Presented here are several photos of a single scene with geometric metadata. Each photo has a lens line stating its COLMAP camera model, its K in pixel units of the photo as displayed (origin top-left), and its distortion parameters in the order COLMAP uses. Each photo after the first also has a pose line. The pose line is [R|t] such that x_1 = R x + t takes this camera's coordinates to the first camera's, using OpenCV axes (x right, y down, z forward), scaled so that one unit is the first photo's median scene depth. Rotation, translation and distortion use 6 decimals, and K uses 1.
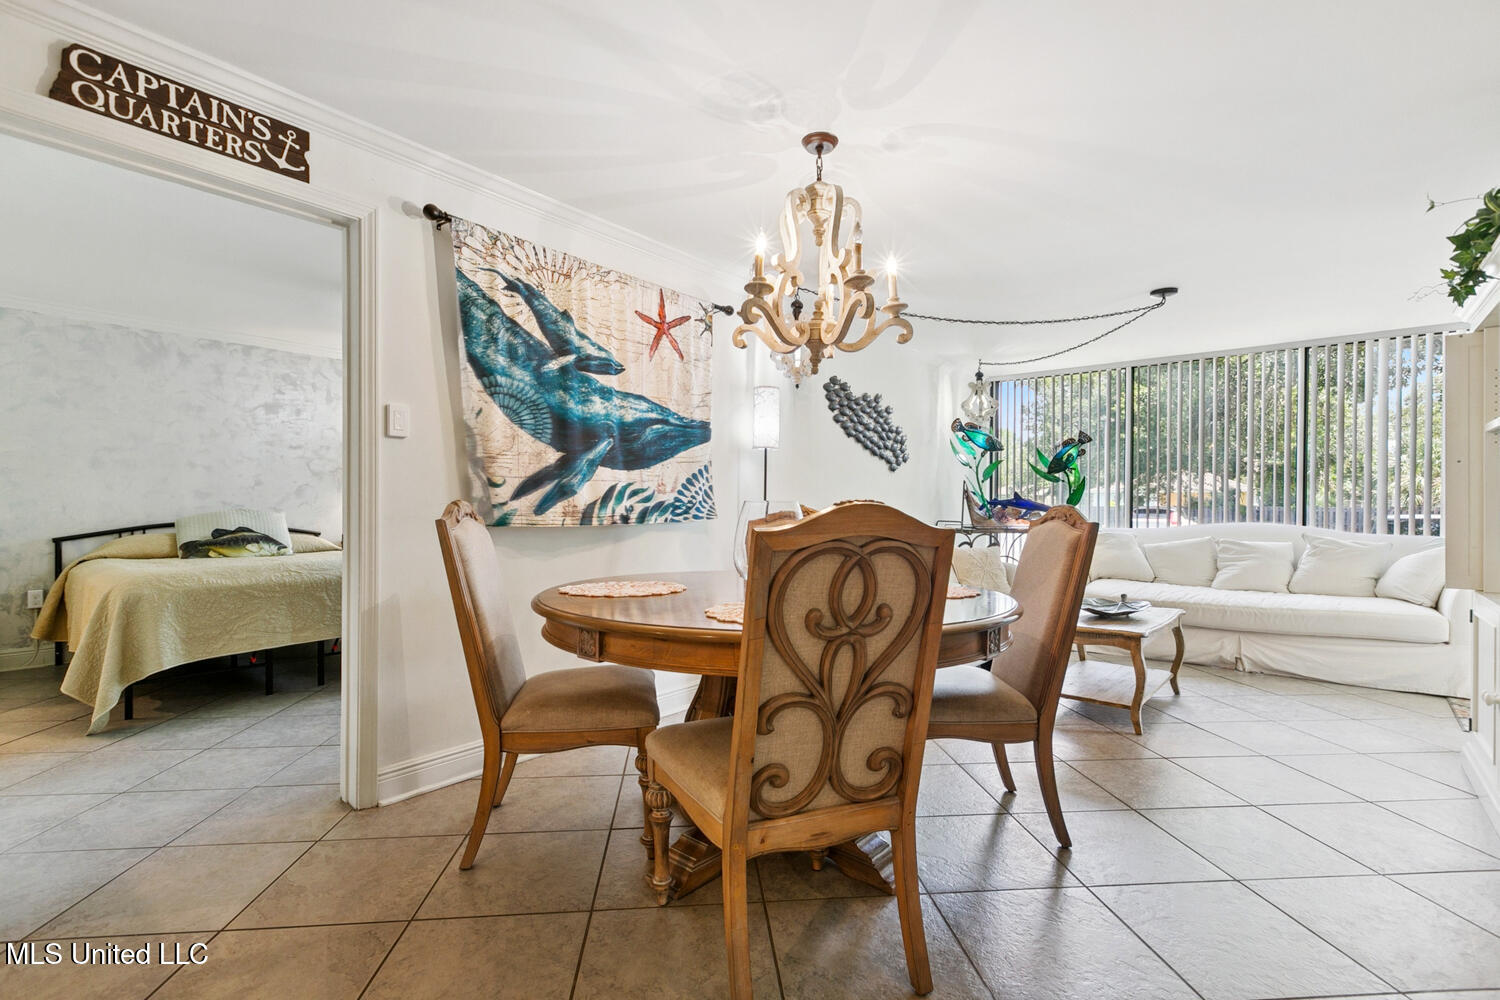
lens RADIAL K [[692.2, 0, 750.0], [0, 692.2, 500.0], [0, 0, 1]] dist [0.005517, -0.000120]
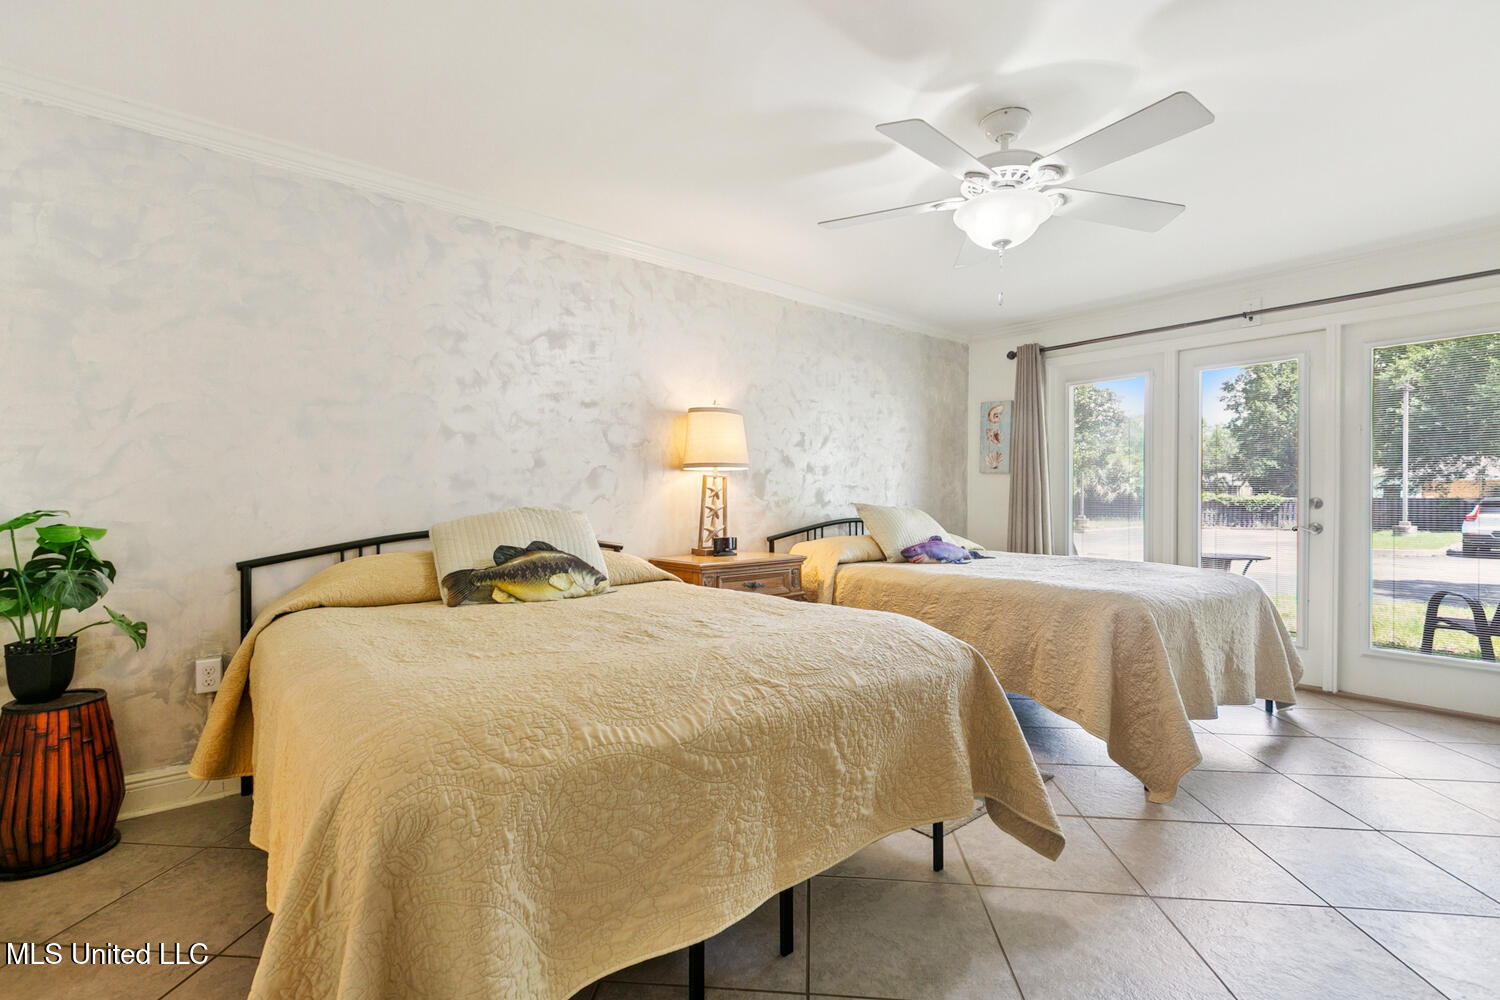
lens RADIAL K [[687.2, 0, 751.1], [0, 687.2, 488.8], [0, 0, 1]] dist [0.003121, 0.000477]
pose [[0.983563, -0.005159, -0.180494, -0.461891], [0.004586, 0.999983, -0.003594, 0.000443], [0.180509, 0.002707, 0.983570, 0.493232]]
